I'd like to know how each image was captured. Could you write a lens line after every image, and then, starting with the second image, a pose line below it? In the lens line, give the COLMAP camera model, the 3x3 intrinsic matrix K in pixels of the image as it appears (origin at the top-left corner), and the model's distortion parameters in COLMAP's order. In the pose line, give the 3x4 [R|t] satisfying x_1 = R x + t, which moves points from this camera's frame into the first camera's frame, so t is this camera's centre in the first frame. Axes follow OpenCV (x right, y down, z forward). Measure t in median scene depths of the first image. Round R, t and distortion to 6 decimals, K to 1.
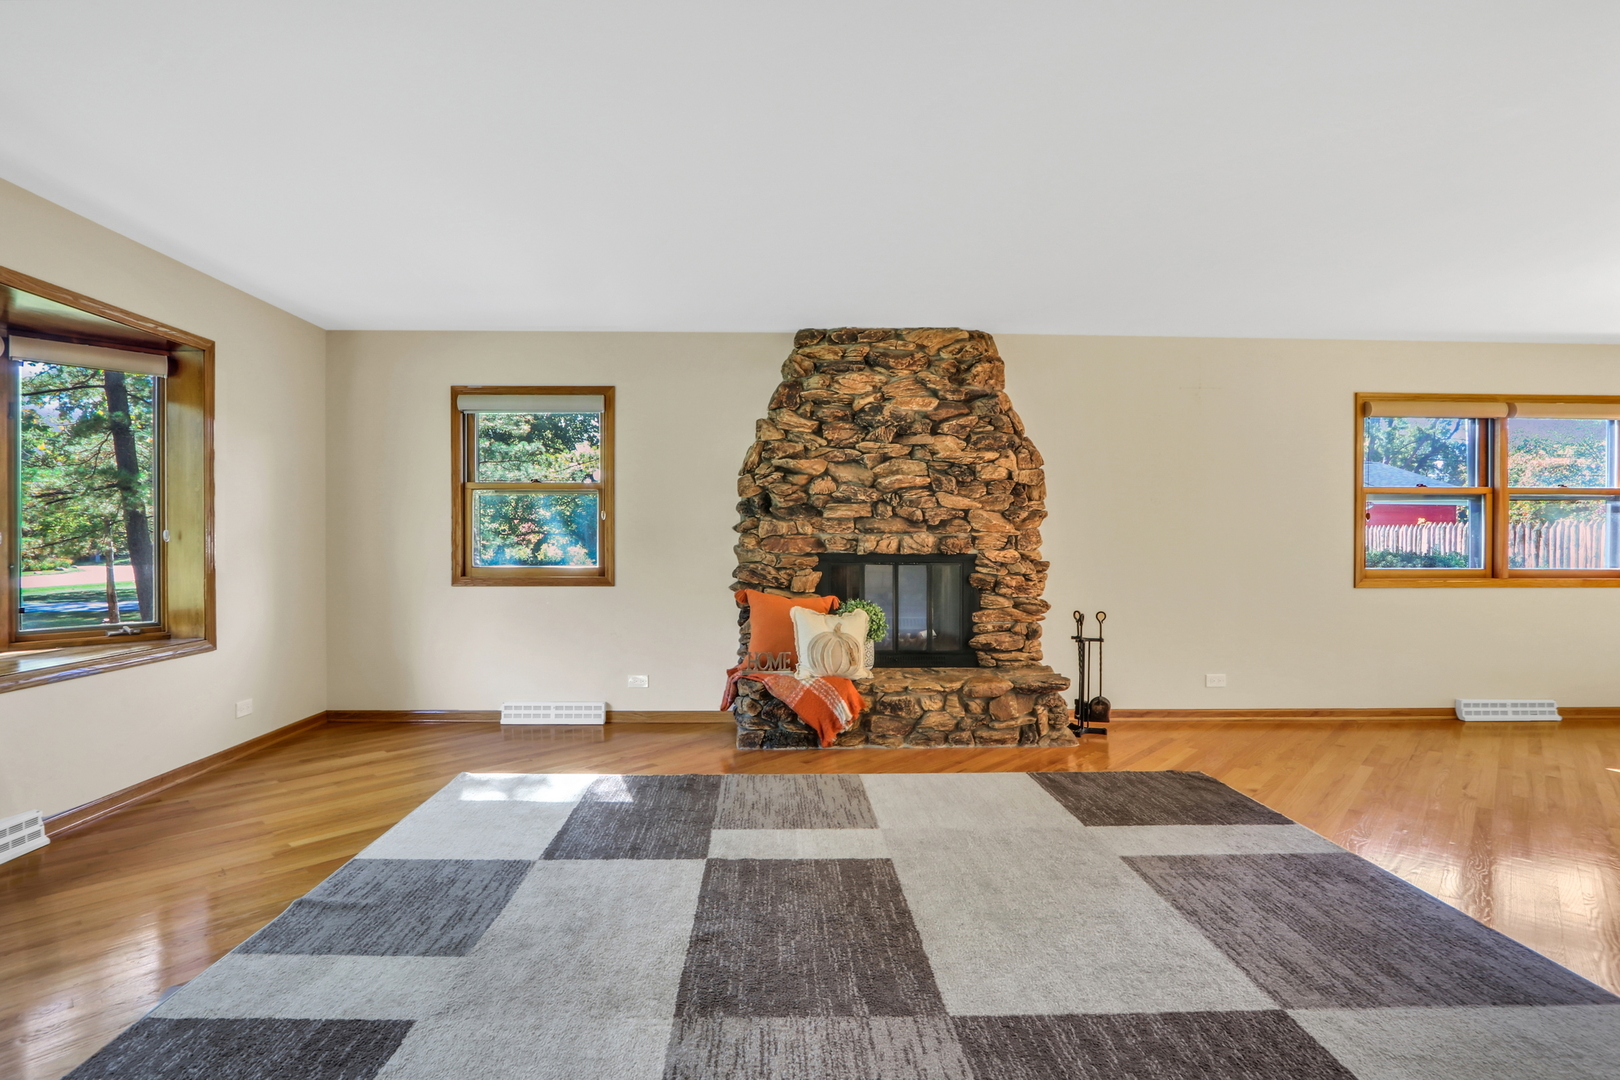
lens RADIAL K [[770.6, 0, 805.6], [0, 770.6, 549.6], [0, 0, 1]] dist [-0.015265, 0.001595]
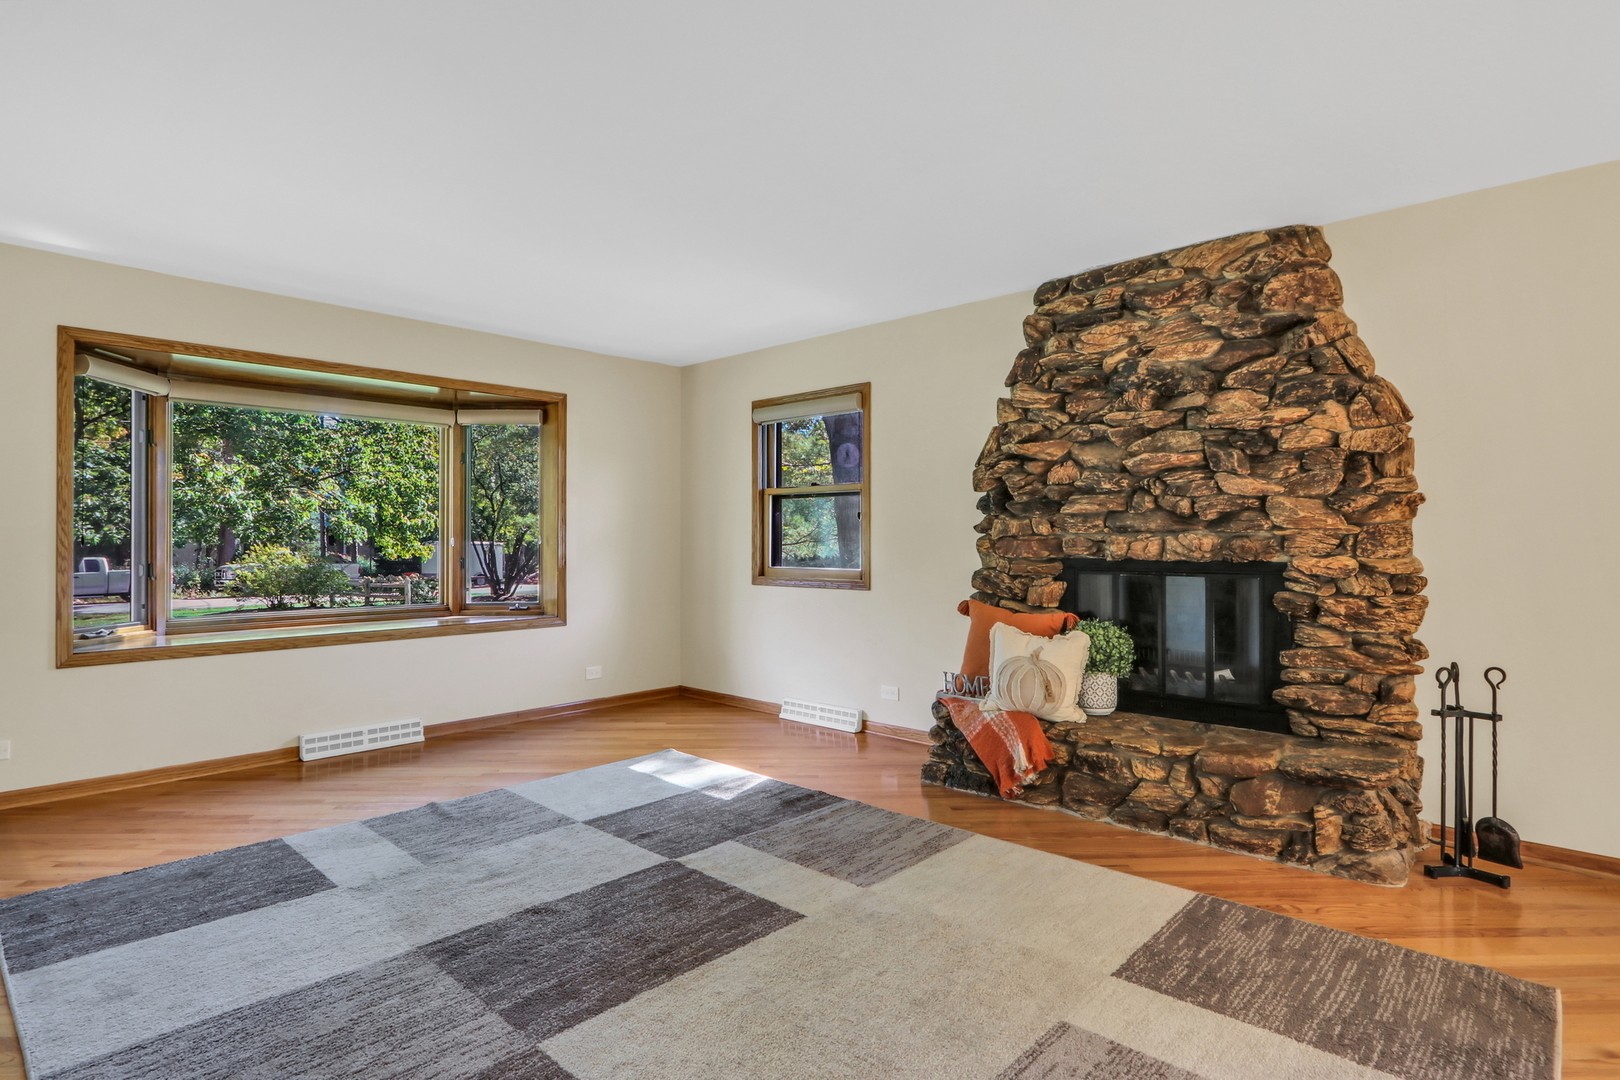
lens RADIAL K [[866.3, 0, 806.4], [0, 866.3, 533.9], [0, 0, 1]] dist [-0.012850, 0.000789]
pose [[0.702090, -0.008175, -0.712041, 0.471898], [-0.006377, 0.999822, -0.017767, -0.003228], [0.712059, 0.017014, 0.701913, 0.189151]]
